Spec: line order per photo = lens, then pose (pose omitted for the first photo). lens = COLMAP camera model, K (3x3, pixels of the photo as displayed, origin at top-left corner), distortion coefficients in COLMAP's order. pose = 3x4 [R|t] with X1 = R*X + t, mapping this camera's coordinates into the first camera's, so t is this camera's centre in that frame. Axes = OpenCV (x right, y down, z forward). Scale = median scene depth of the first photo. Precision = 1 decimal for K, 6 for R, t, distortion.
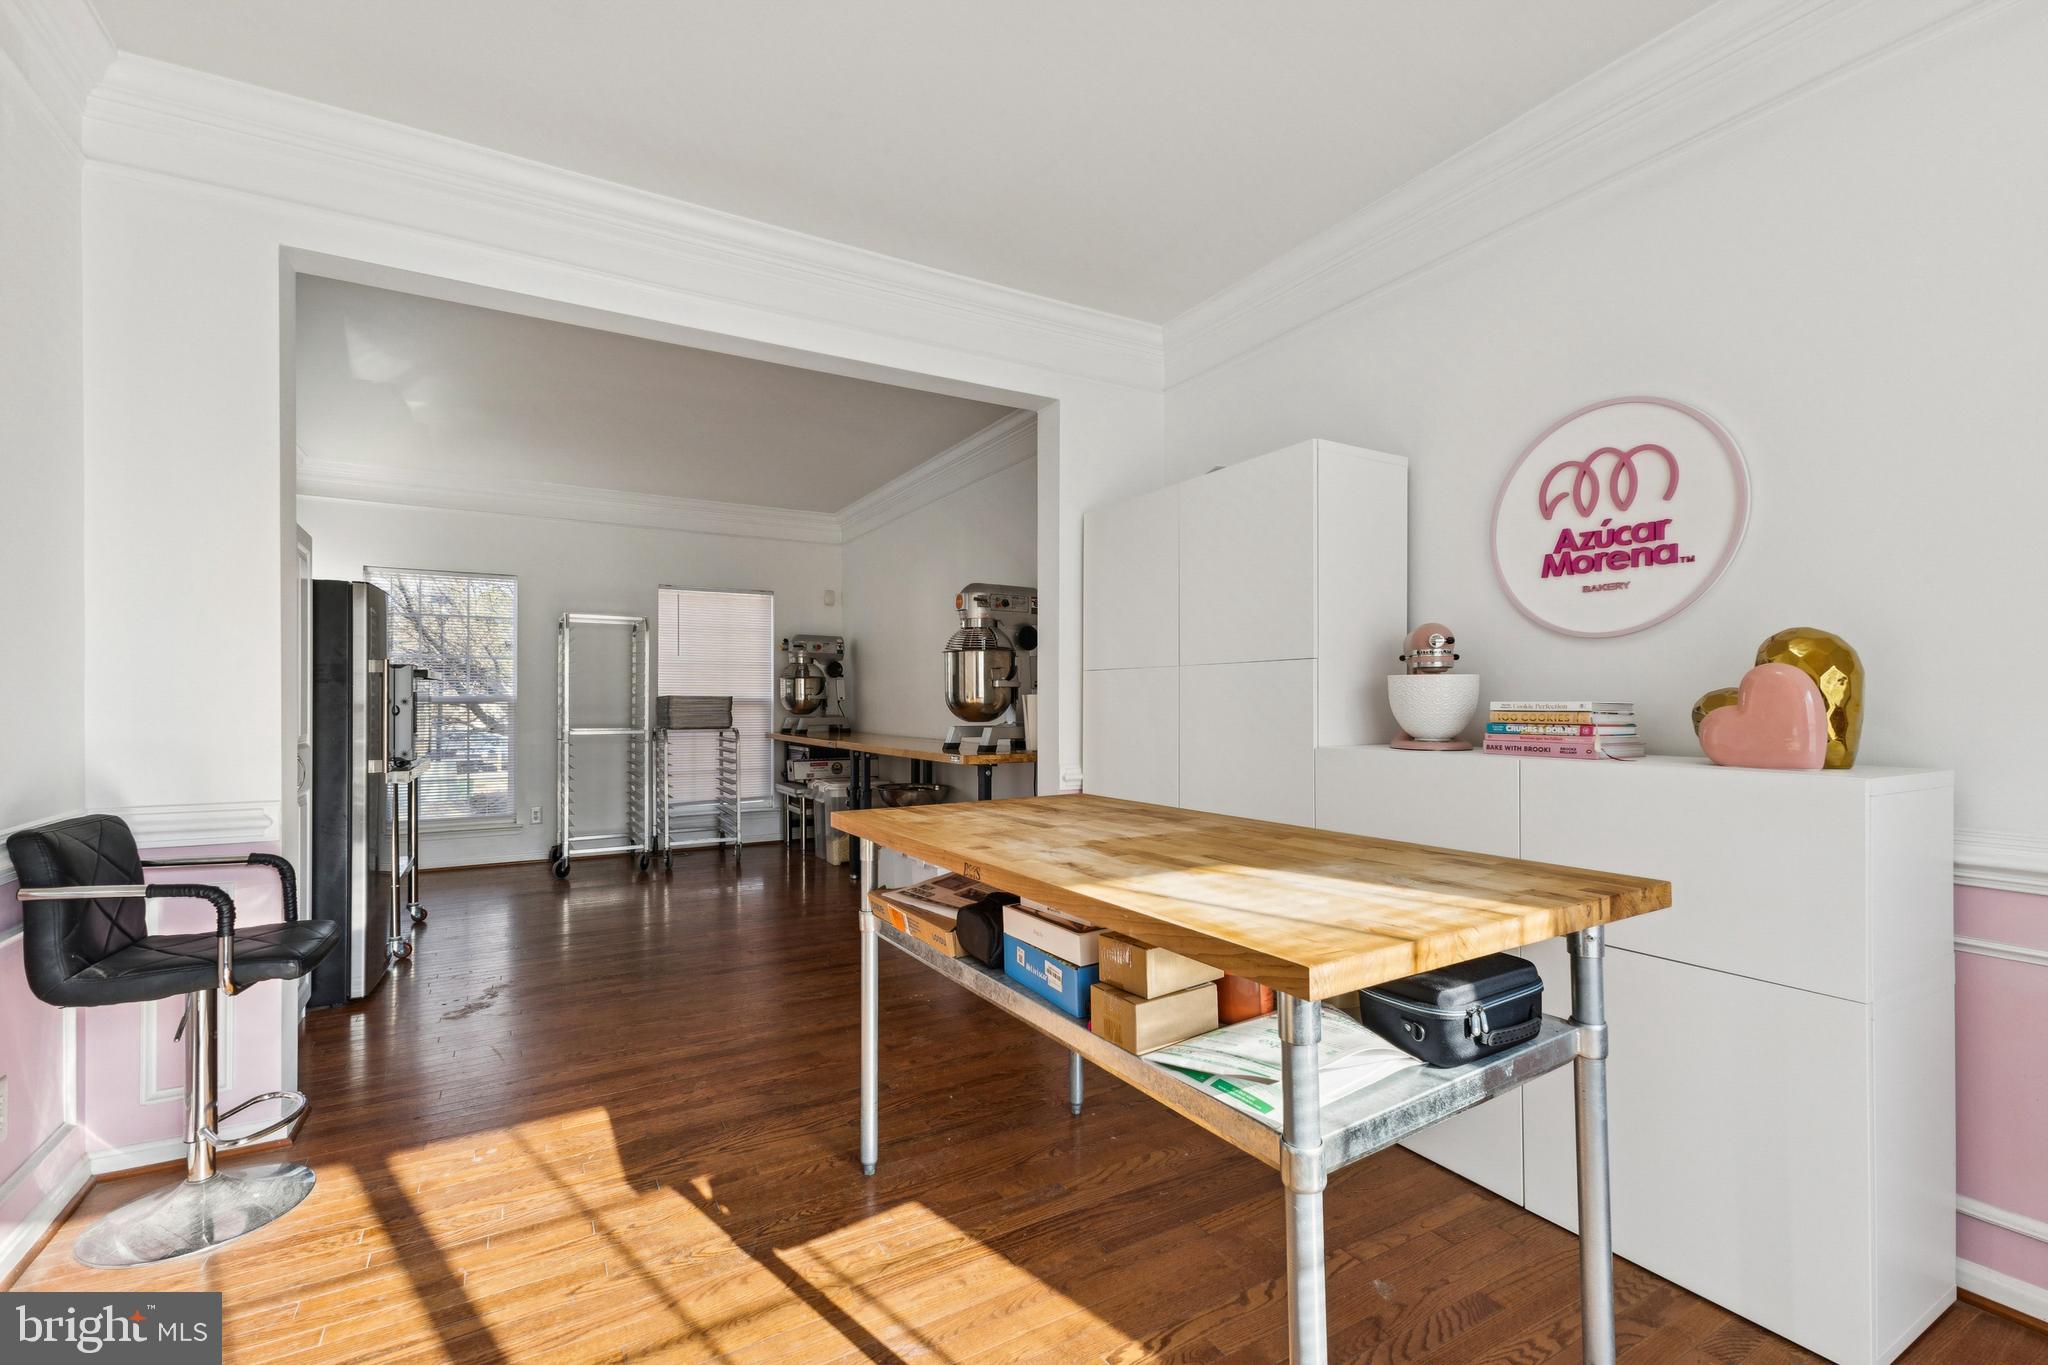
lens RADIAL K [[886.2, 0, 1019.5], [0, 886.2, 690.1], [0, 0, 1]] dist [0.017212, -0.005949]
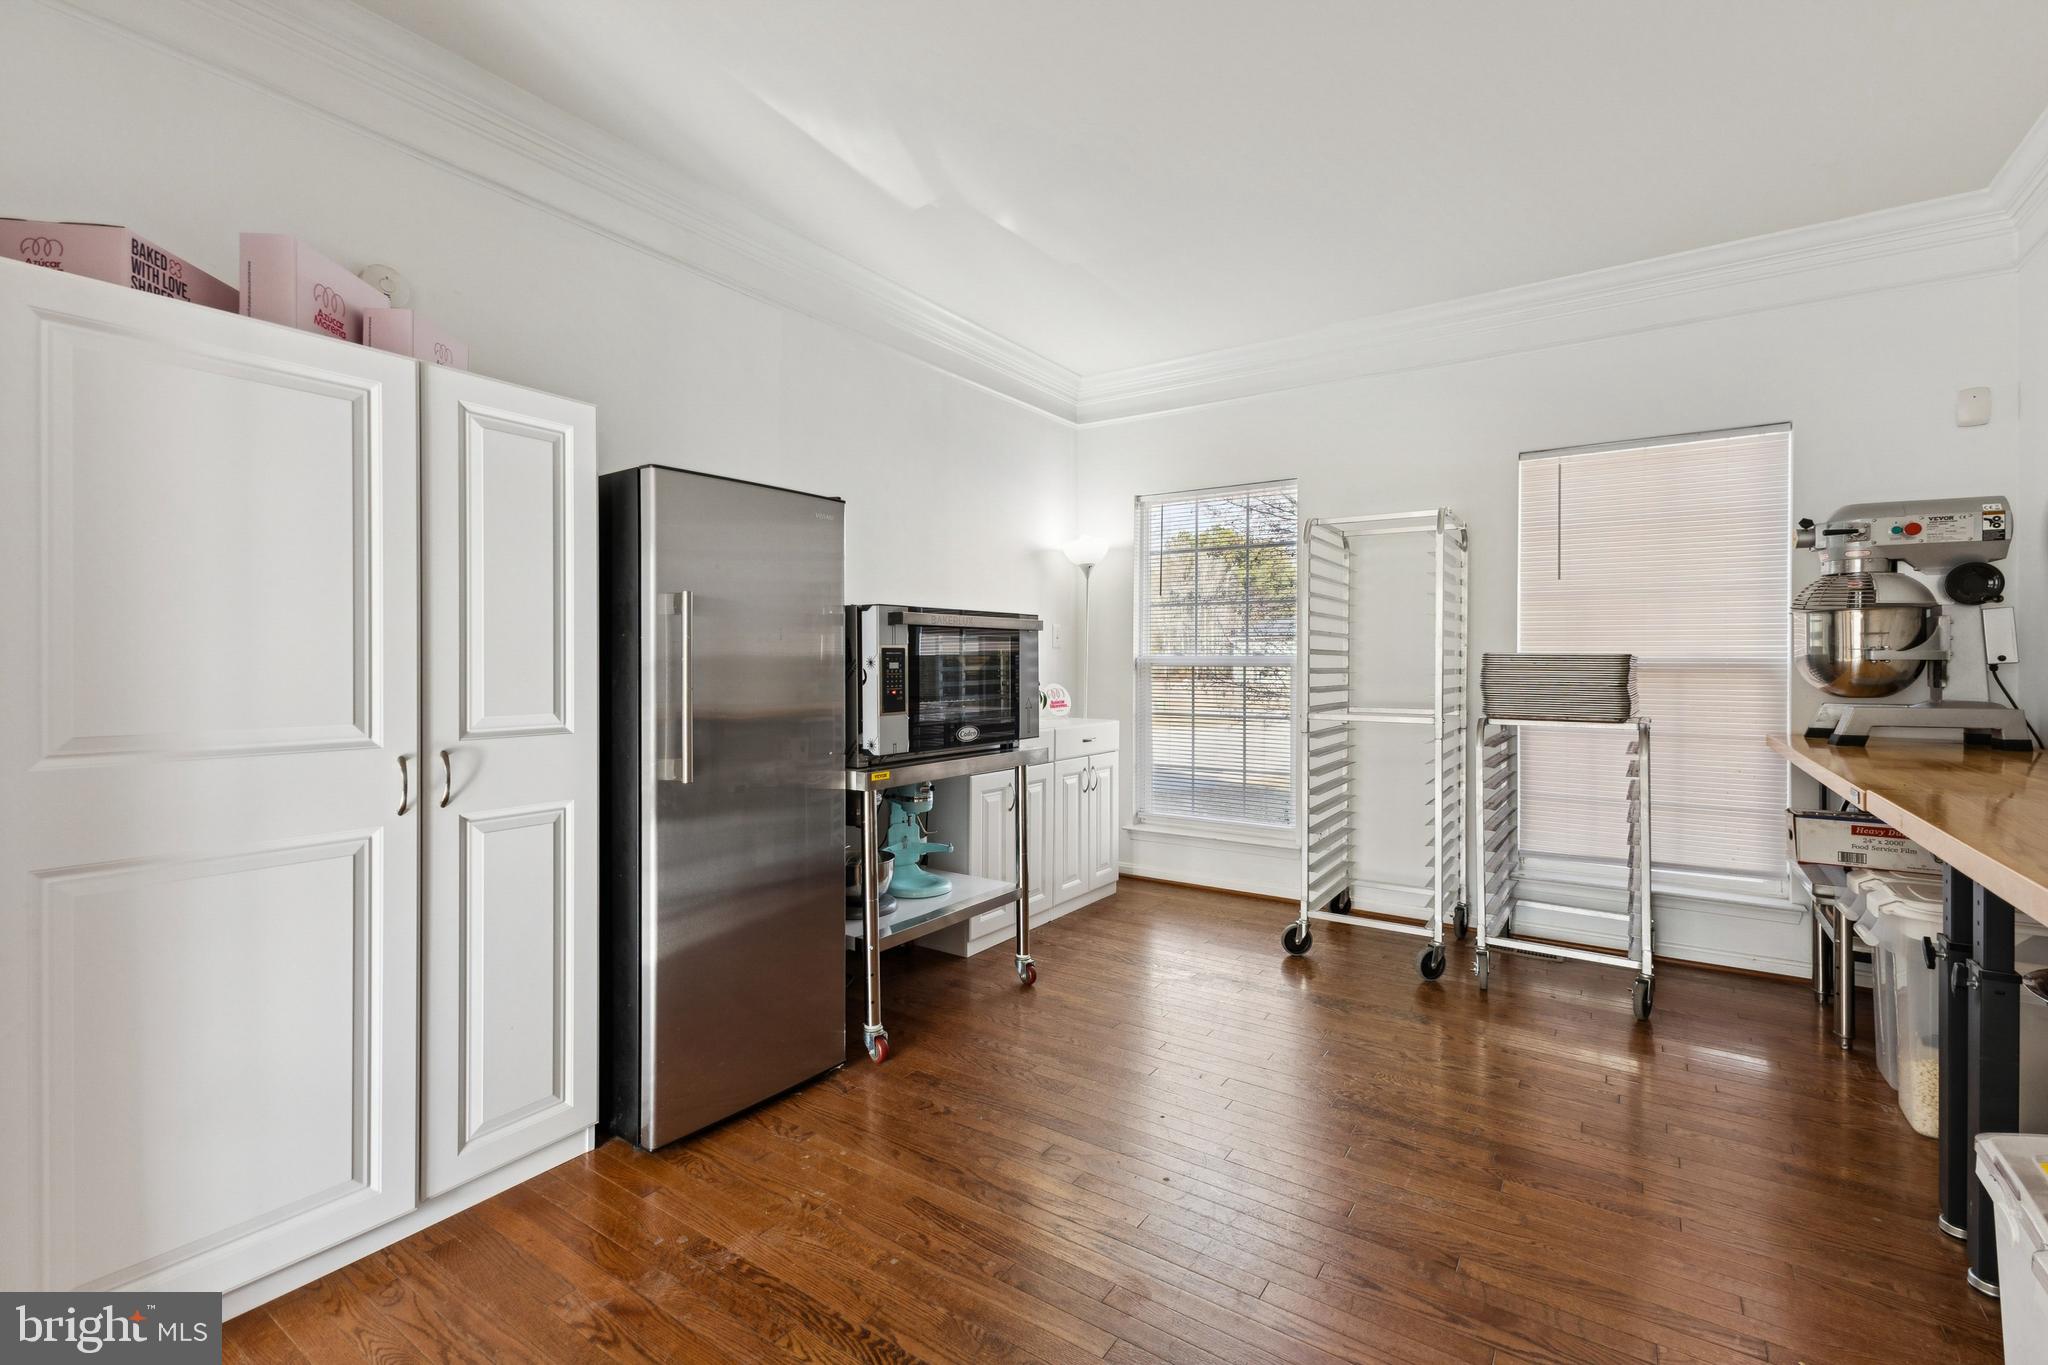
lens RADIAL K [[886.2, 0, 1074.8], [0, 886.2, 662.7], [0, 0, 1]] dist [0.017212, -0.005949]
pose [[0.440046, 0.004756, -0.897963, -0.018779], [0.007506, 0.999932, 0.008974, 0.002890], [0.897944, -0.010690, 0.439980, 0.290843]]
